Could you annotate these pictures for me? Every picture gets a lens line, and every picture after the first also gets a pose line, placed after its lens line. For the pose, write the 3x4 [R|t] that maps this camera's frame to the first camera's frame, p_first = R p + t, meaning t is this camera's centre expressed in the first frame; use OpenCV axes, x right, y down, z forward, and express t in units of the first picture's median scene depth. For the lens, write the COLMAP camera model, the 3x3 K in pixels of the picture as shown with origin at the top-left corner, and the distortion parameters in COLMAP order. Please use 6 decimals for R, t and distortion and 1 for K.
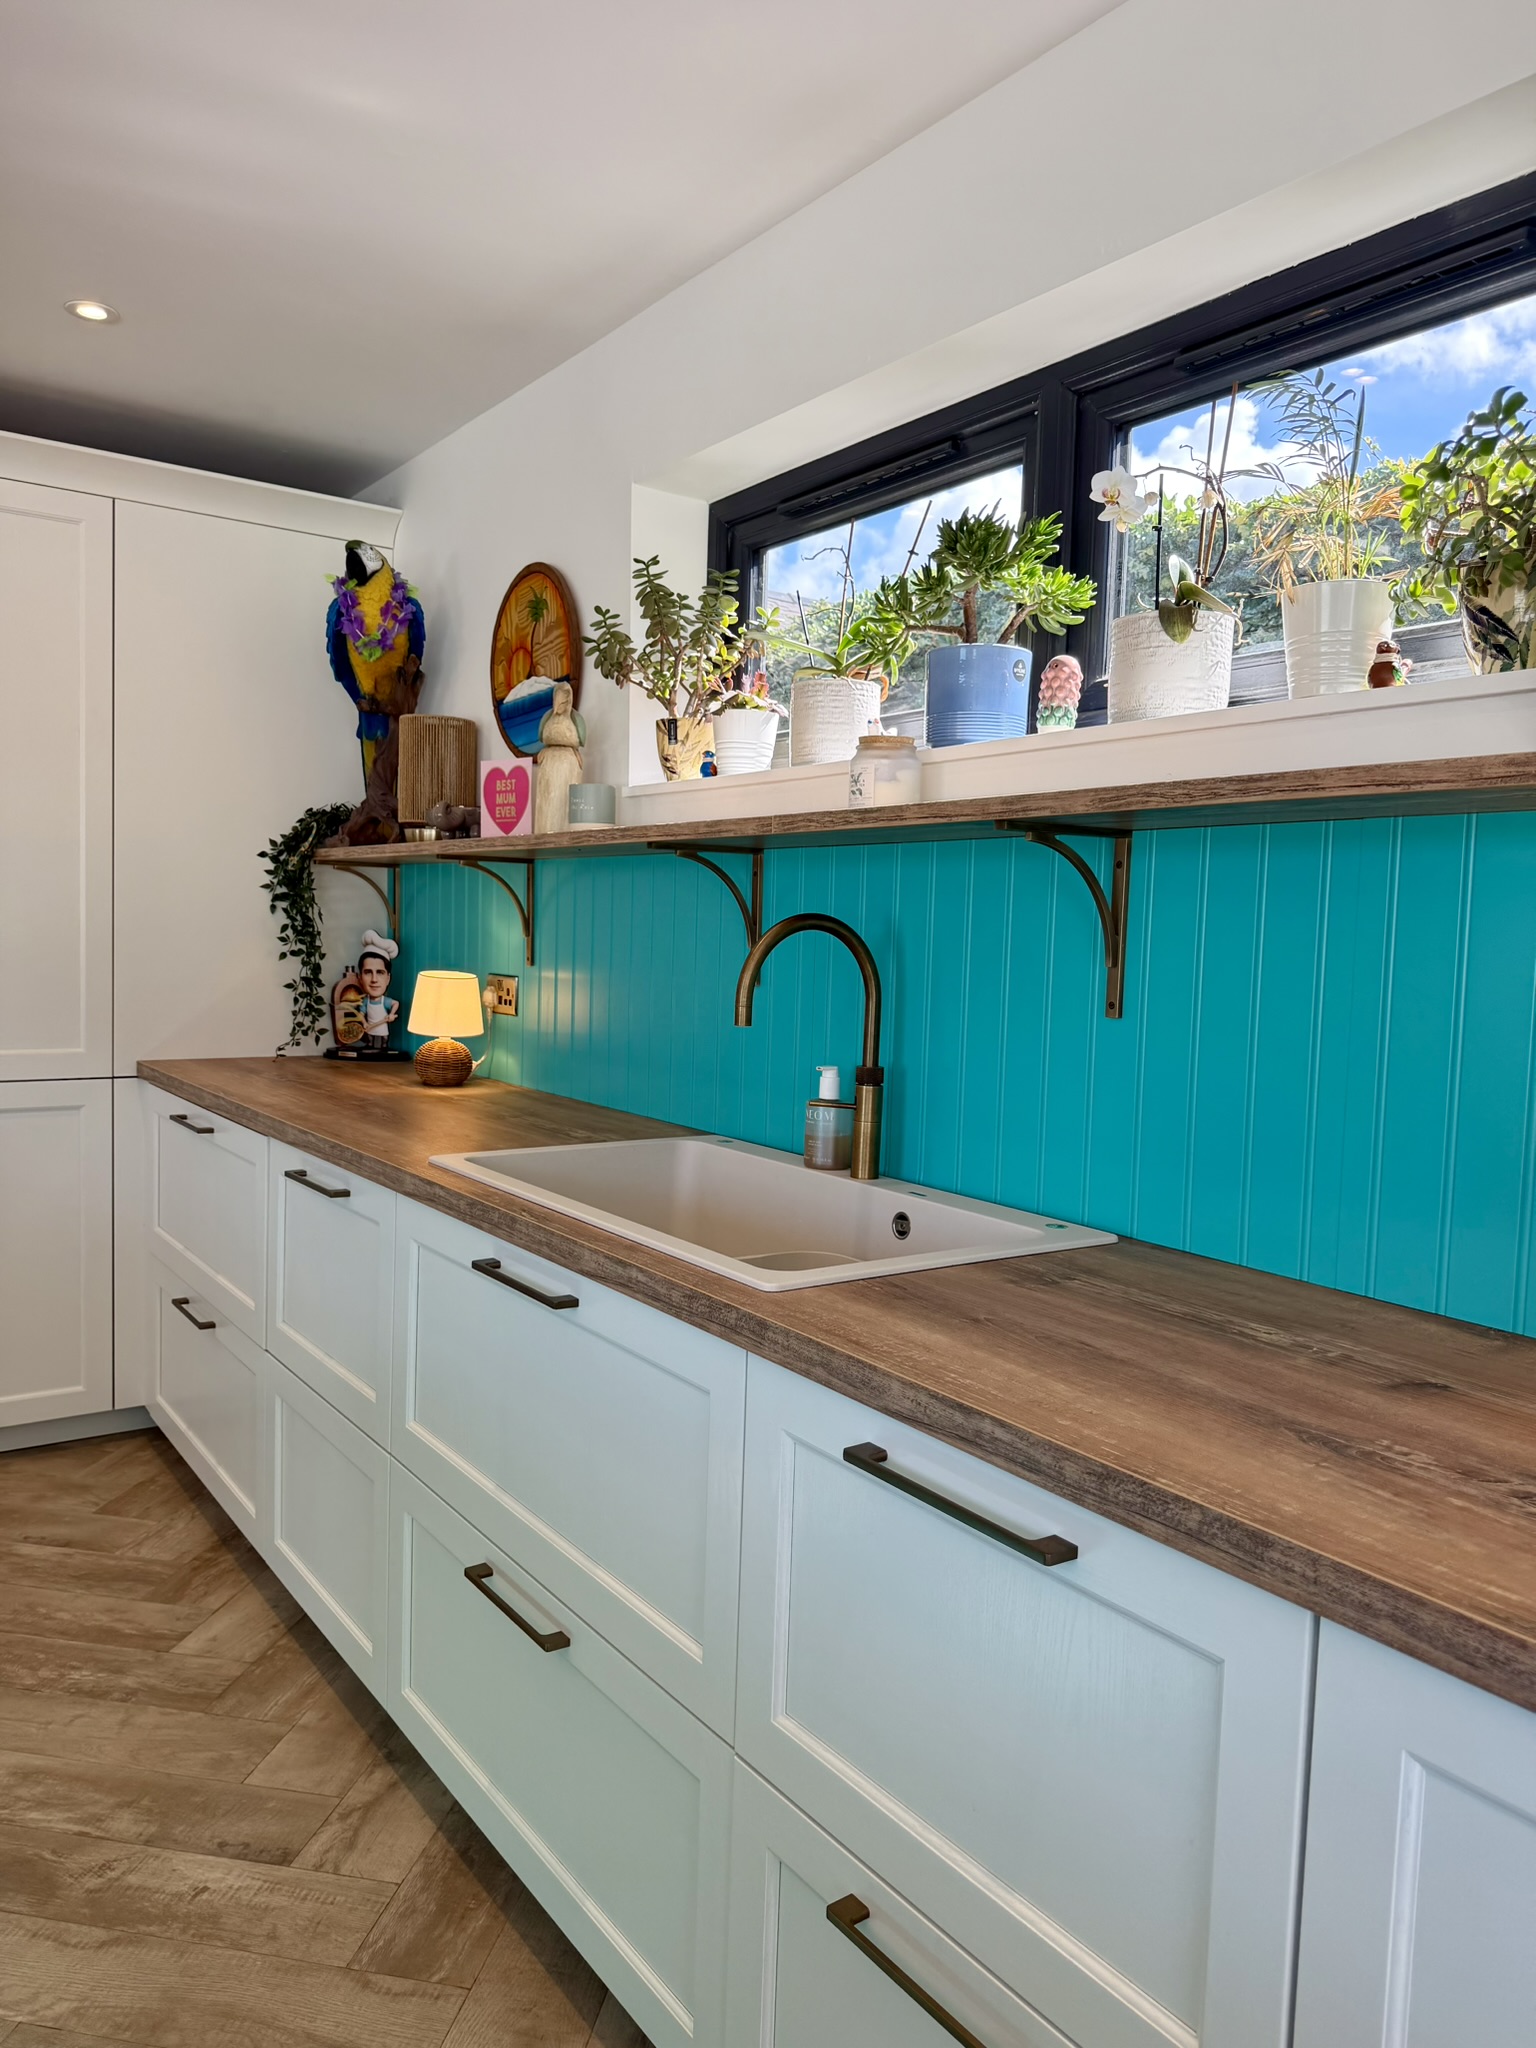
lens RADIAL K [[1445.3, 0, 772.3], [0, 1445.3, 1028.7], [0, 0, 1]] dist [0.052481, -0.074085]
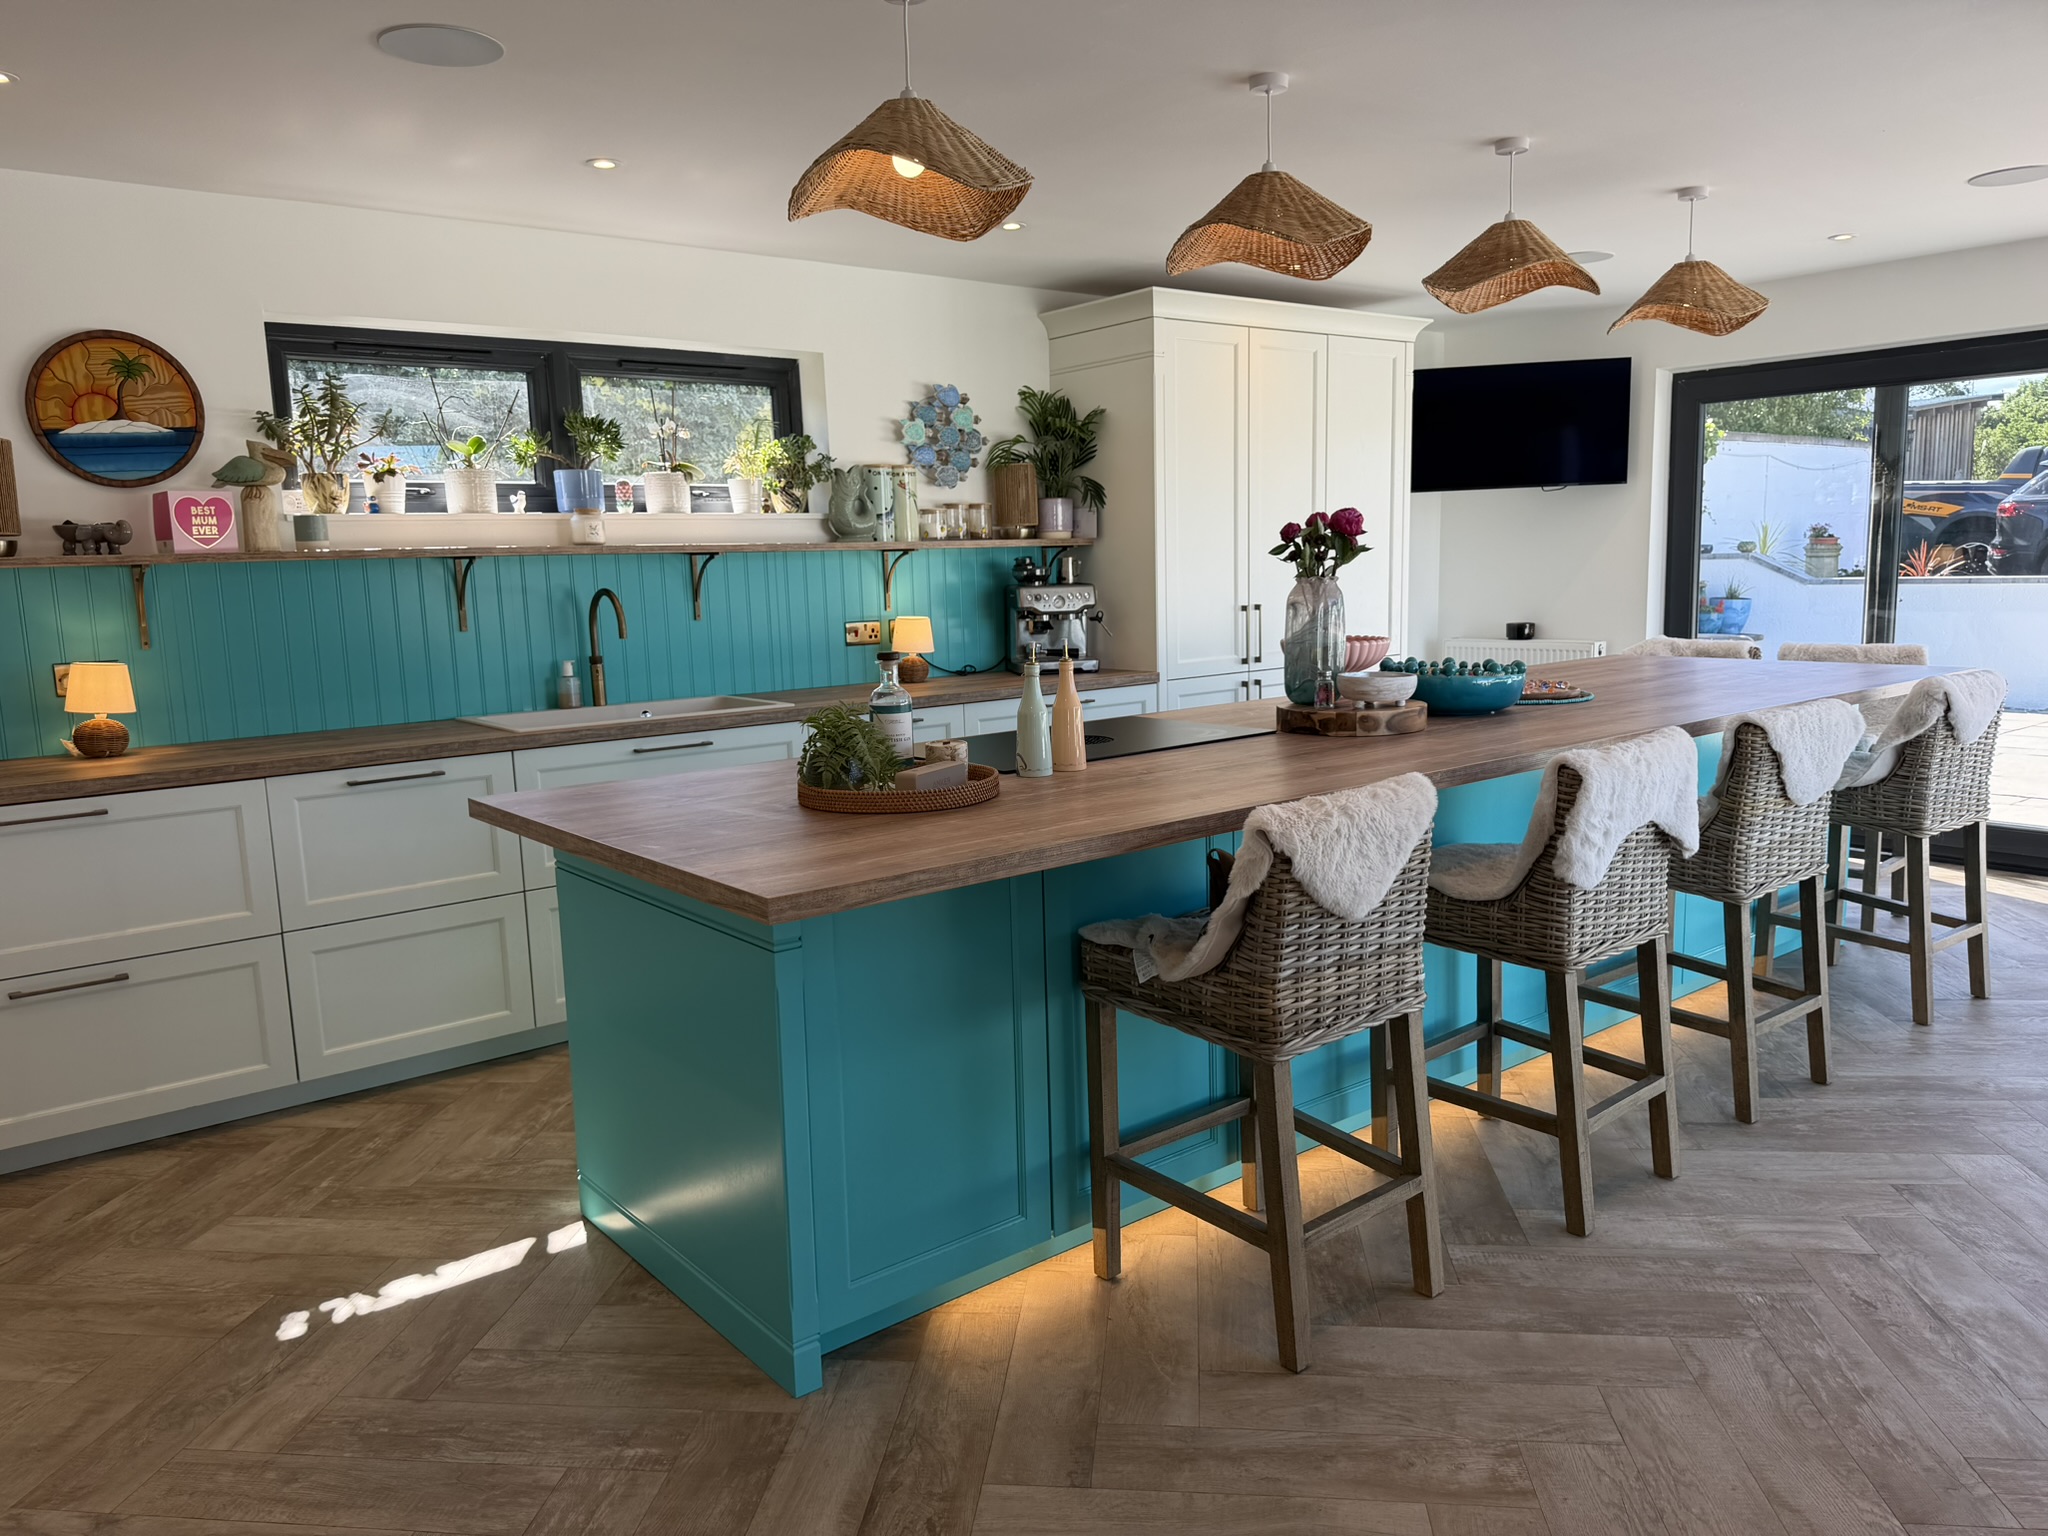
lens RADIAL K [[1445.3, 0, 1052.4], [0, 1445.3, 789.2], [0, 0, 1]] dist [0.052481, -0.074085]
pose [[-0.079141, -0.182511, 0.980014, -1.621991], [0.097782, 0.976935, 0.189834, -0.095035], [-0.992056, 0.110852, -0.059469, 0.324122]]
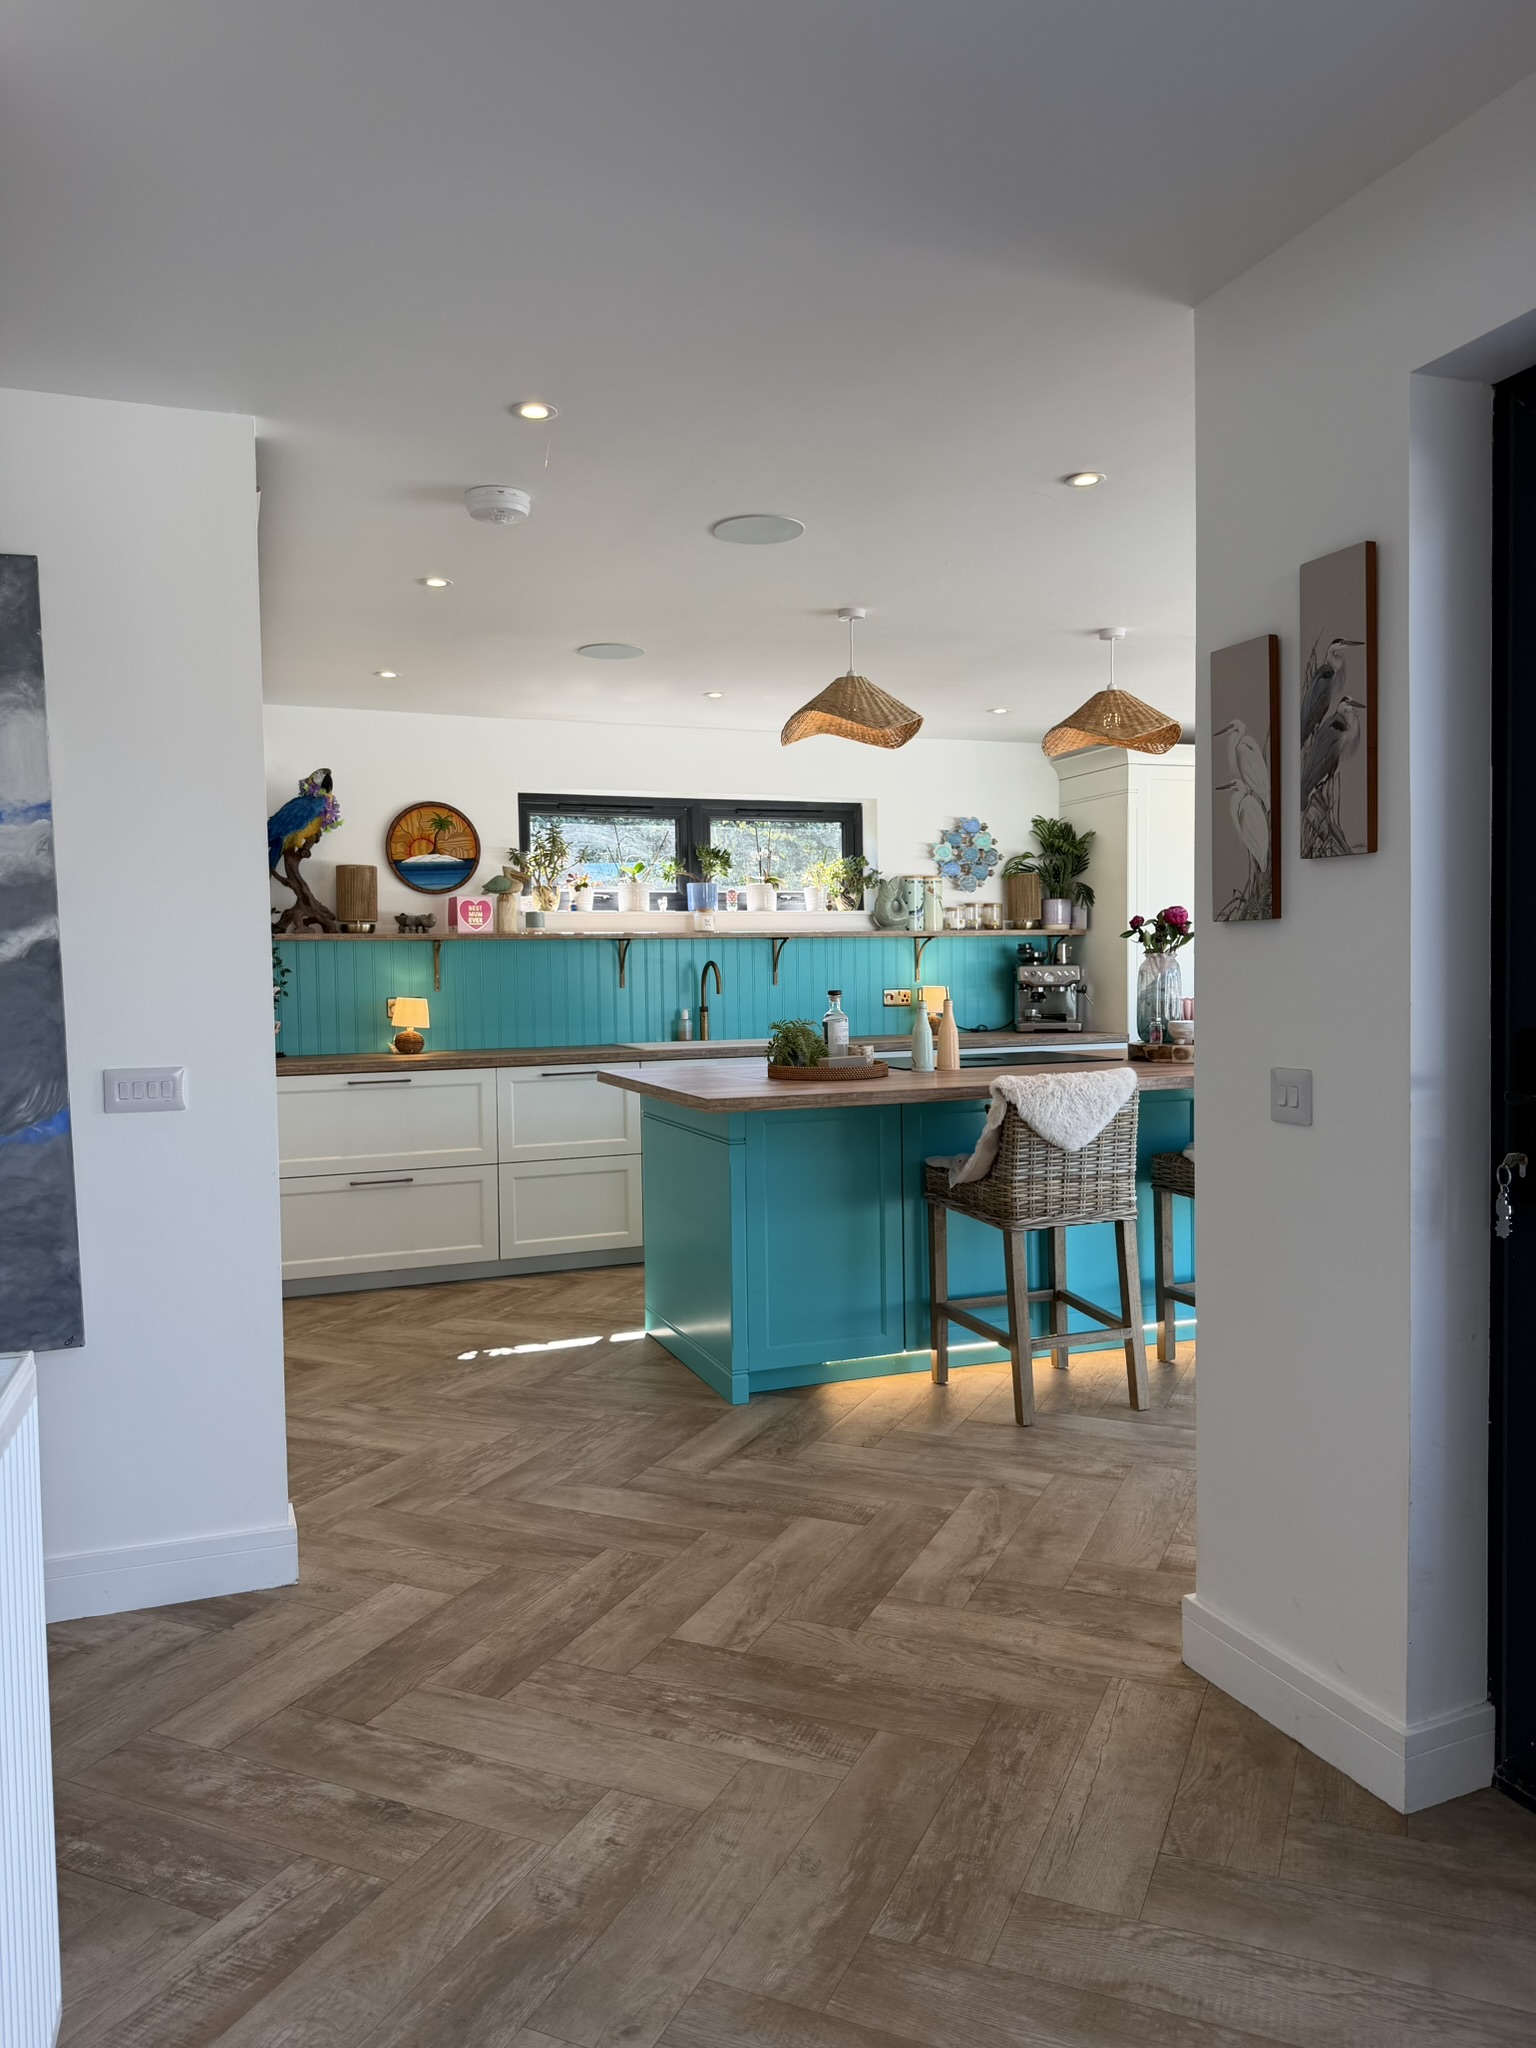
lens RADIAL K [[1445.3, 0, 798.5], [0, 1445.3, 1023.6], [0, 0, 1]] dist [0.052481, -0.074085]
pose [[0.221552, -0.069652, 0.972658, -2.239260], [0.091770, 0.994508, 0.050313, -0.058708], [-0.970821, 0.078114, 0.226727, 0.030477]]
